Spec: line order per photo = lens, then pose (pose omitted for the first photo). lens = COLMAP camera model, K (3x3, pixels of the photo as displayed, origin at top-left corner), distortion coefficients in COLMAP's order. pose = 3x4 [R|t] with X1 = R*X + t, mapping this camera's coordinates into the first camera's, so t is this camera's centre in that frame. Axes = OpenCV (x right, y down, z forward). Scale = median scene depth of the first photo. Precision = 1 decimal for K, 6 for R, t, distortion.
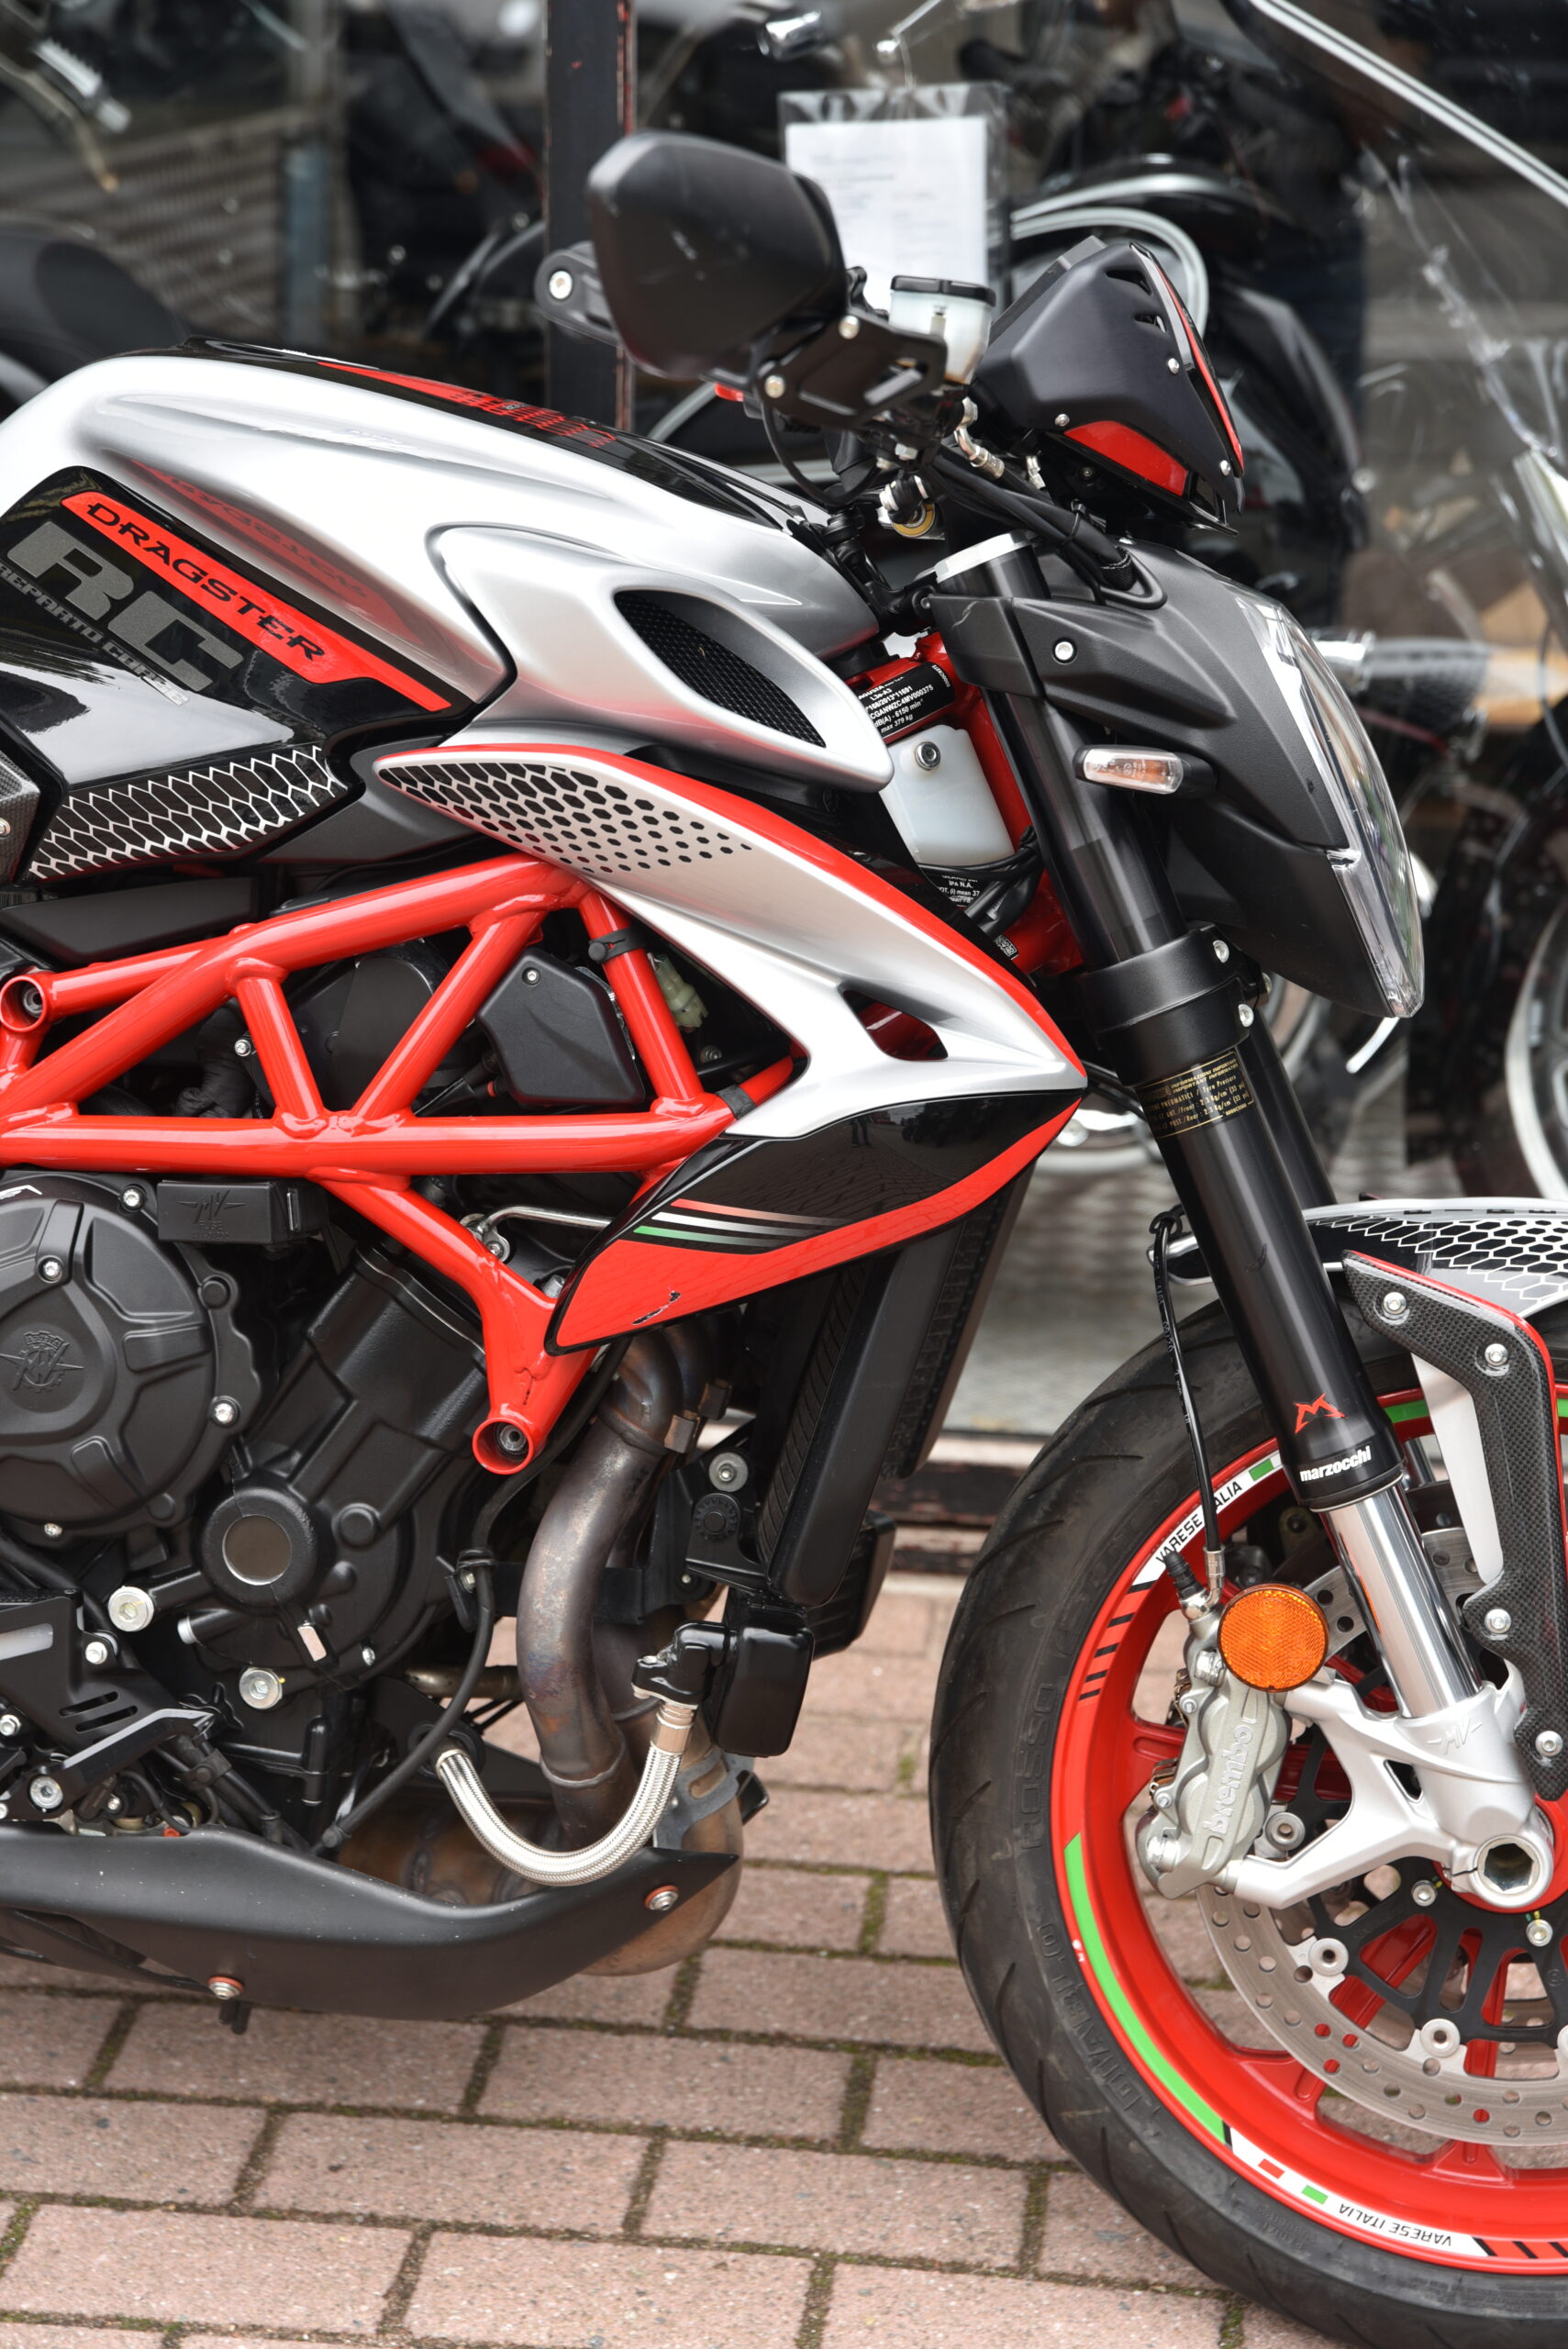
lens RADIAL K [[4359.4, 0, 784.0], [0, 4359.4, 1174.5], [0, 0, 1]] dist [0.181080, 0.107095]
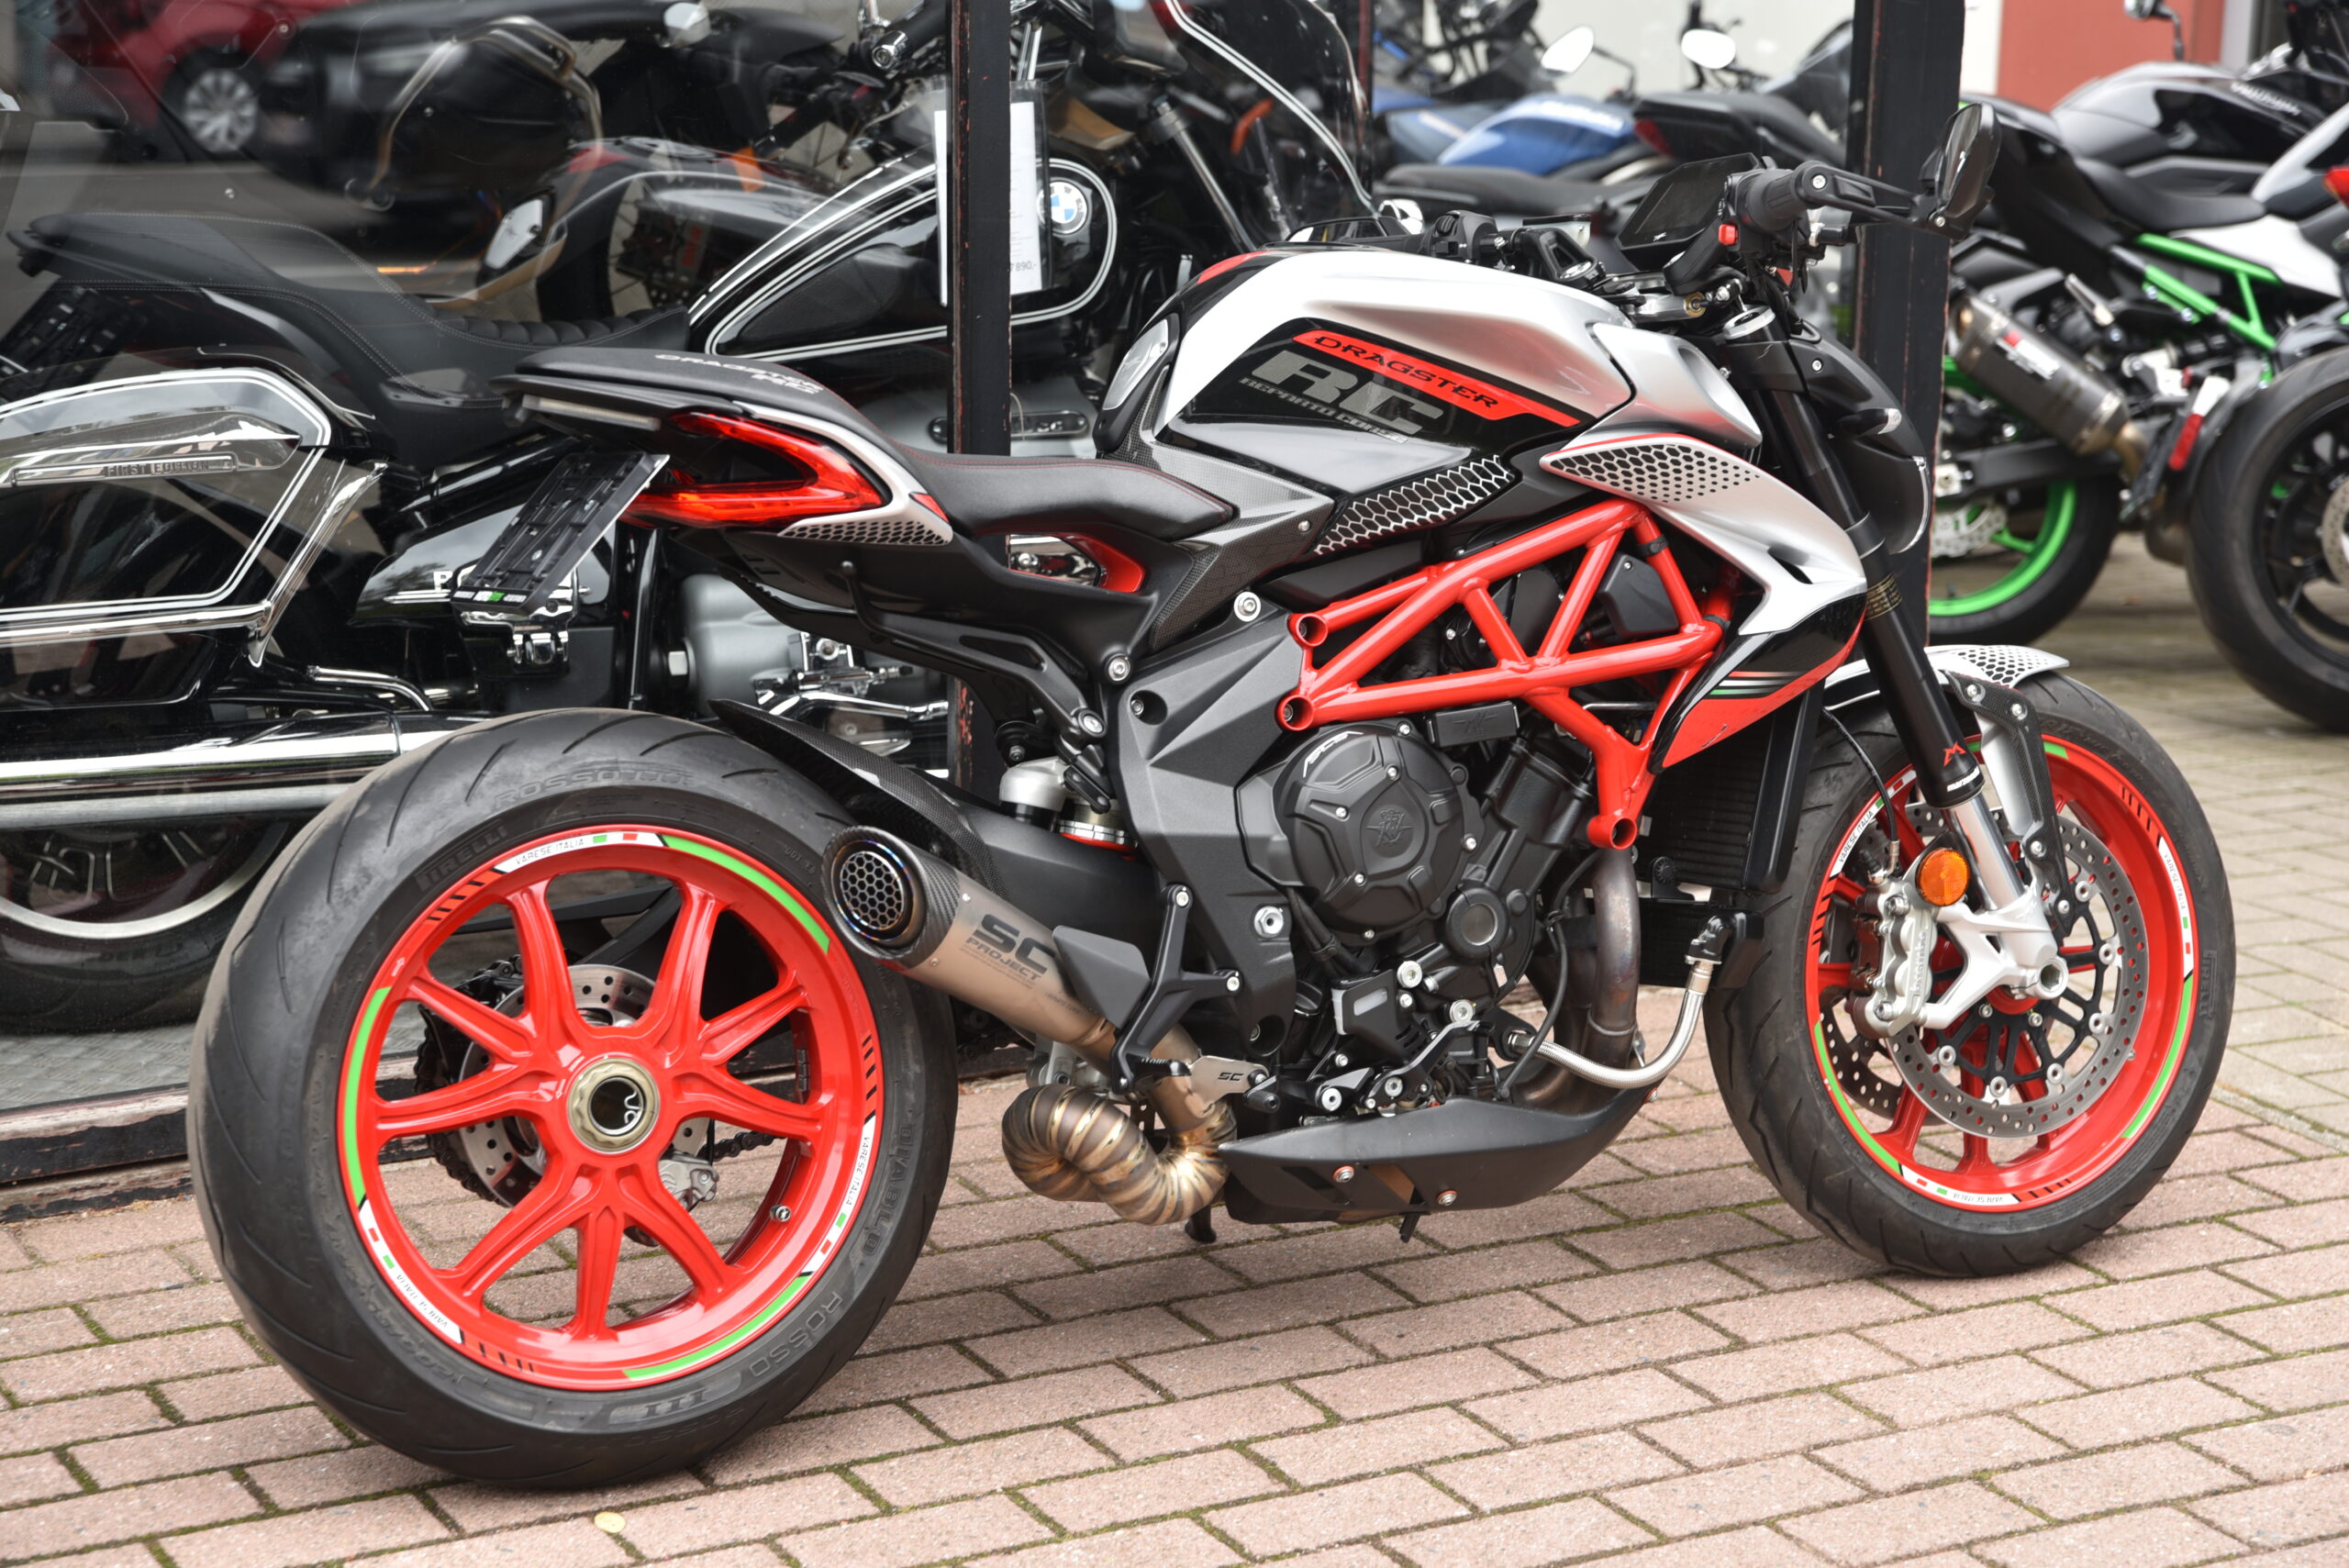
lens RADIAL K [[4359.4, 0, 1174.5], [0, 4359.4, 784.0], [0, 0, 1]] dist [0.181080, 0.107095]
pose [[0.798959, -0.128956, 0.587397, -1.251235], [0.176983, 0.983903, -0.024723, 0.053827], [-0.574753, 0.123711, 0.808922, -0.341419]]
